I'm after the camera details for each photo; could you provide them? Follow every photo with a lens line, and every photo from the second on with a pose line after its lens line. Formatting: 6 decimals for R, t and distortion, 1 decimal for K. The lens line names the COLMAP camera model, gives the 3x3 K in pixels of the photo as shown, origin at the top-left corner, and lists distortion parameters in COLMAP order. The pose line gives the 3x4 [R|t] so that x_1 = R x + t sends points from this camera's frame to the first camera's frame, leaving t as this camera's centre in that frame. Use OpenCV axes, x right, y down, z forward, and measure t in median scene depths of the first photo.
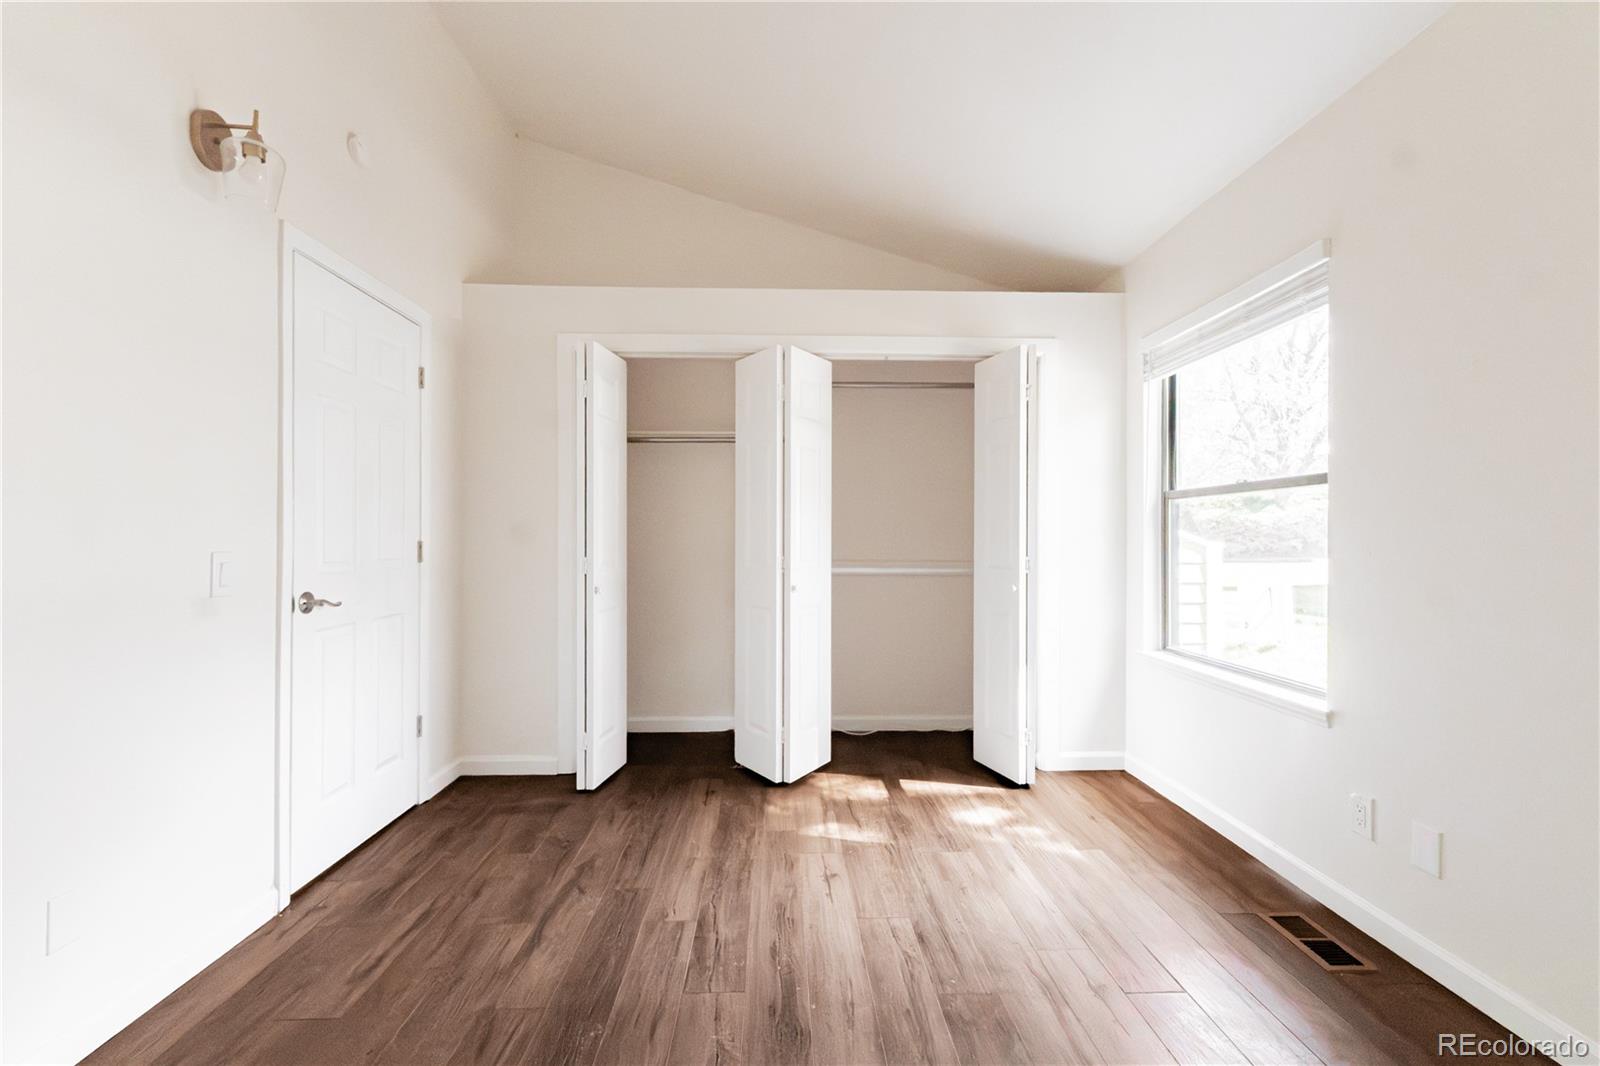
lens RADIAL K [[688.2, 0, 792.8], [0, 688.2, 536.7], [0, 0, 1]] dist [0.009016, -0.000124]
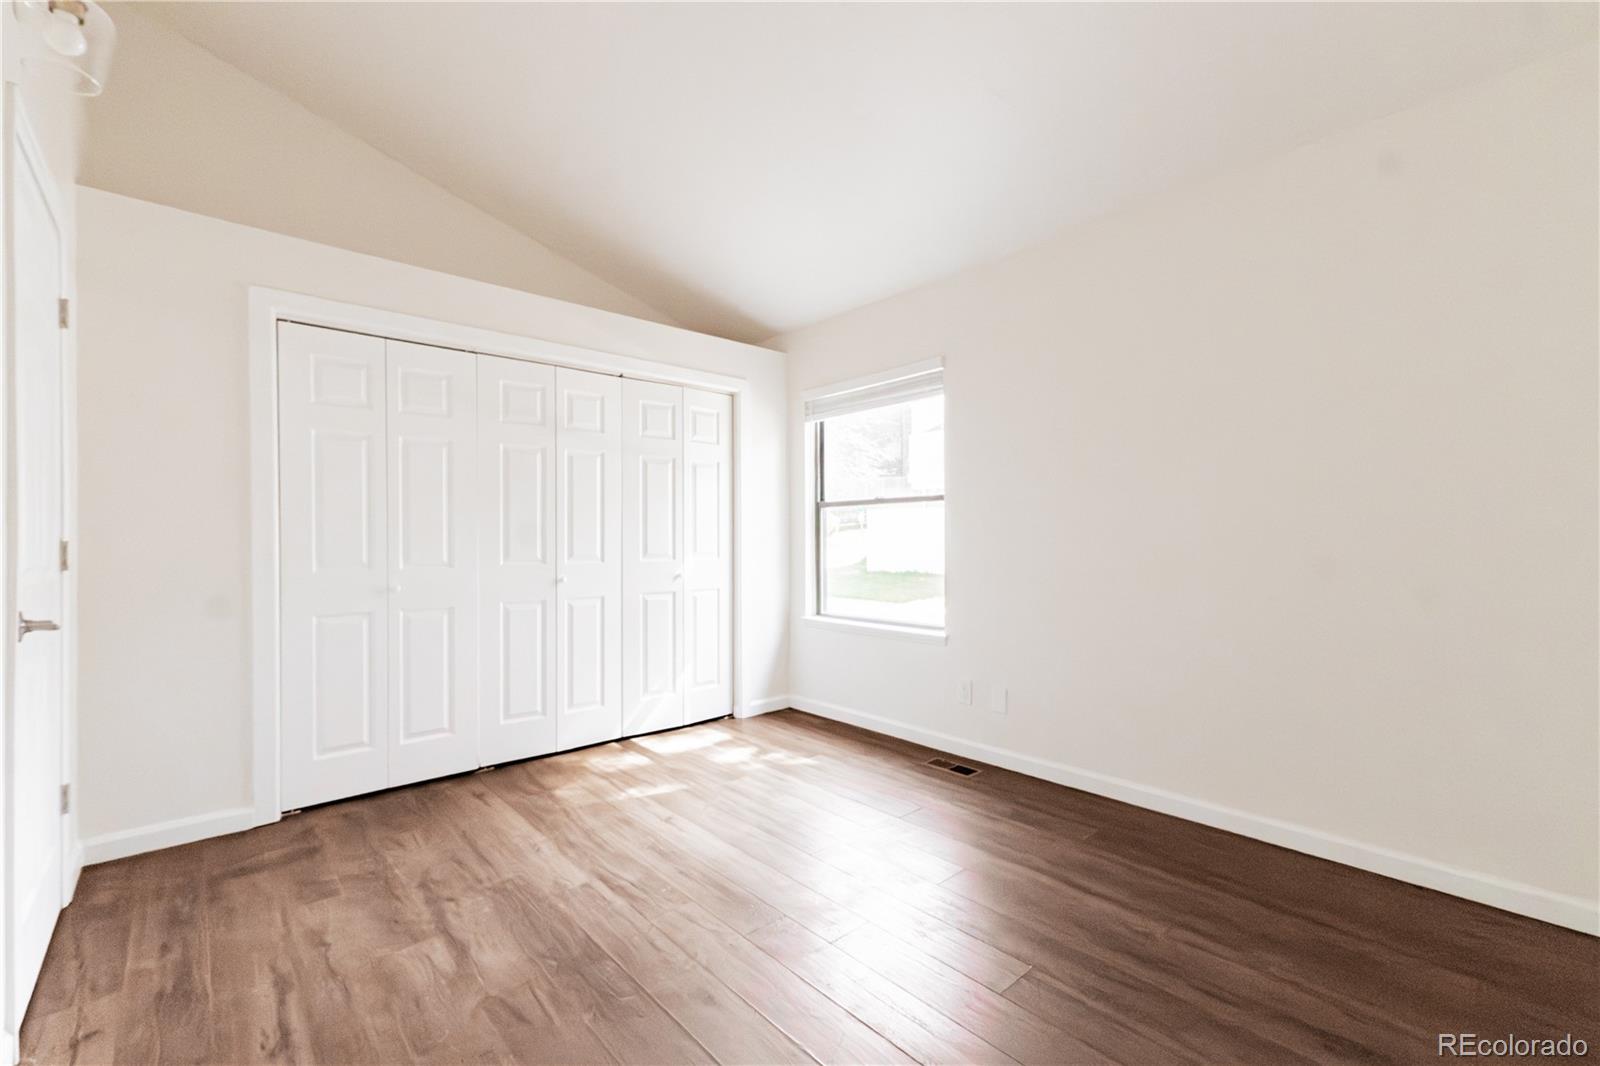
lens RADIAL K [[674.9, 0, 796.9], [0, 674.9, 540.4], [0, 0, 1]] dist [0.007922, -0.000757]
pose [[0.769638, -0.006806, 0.638445, -0.480309], [0.004546, 0.999976, 0.005181, 0.006568], [-0.638465, -0.001085, 0.769650, -0.033842]]
